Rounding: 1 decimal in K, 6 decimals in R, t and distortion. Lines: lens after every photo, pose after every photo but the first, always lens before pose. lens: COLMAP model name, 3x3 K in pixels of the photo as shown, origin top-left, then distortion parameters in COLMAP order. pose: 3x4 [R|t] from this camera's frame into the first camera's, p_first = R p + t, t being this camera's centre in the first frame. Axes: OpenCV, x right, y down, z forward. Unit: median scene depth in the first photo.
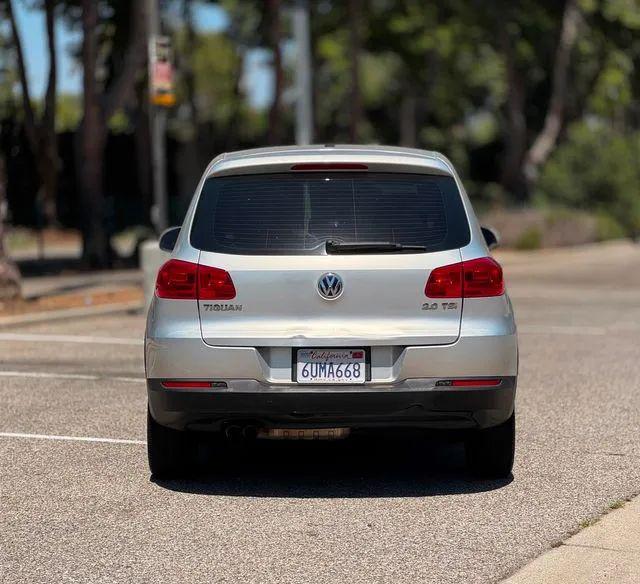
lens RADIAL K [[1669.2, 0, 320.0], [0, 1669.2, 292.0], [0, 0, 1]] dist [-0.386627, 0.997750]
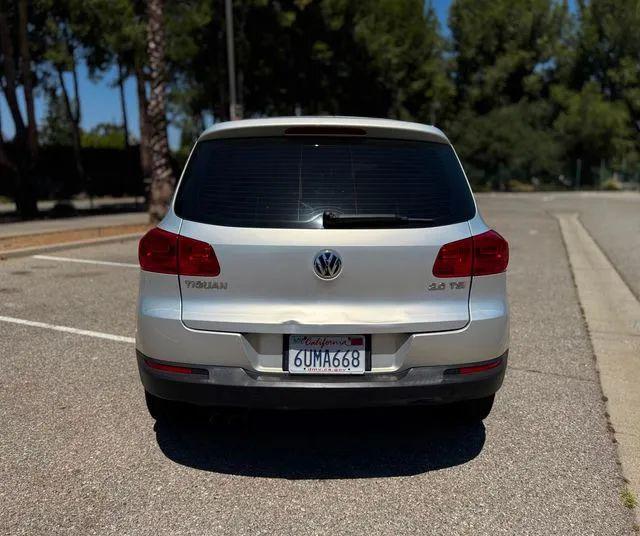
lens RADIAL K [[500.3, 0, 320.0], [0, 500.3, 268.0], [0, 0, 1]] dist [0.006651, -0.002012]
pose [[0.999268, 0.010840, 0.036690, -0.007378], [-0.014989, 0.993281, 0.114749, -0.031605], [-0.035199, -0.115215, 0.992717, 0.738855]]
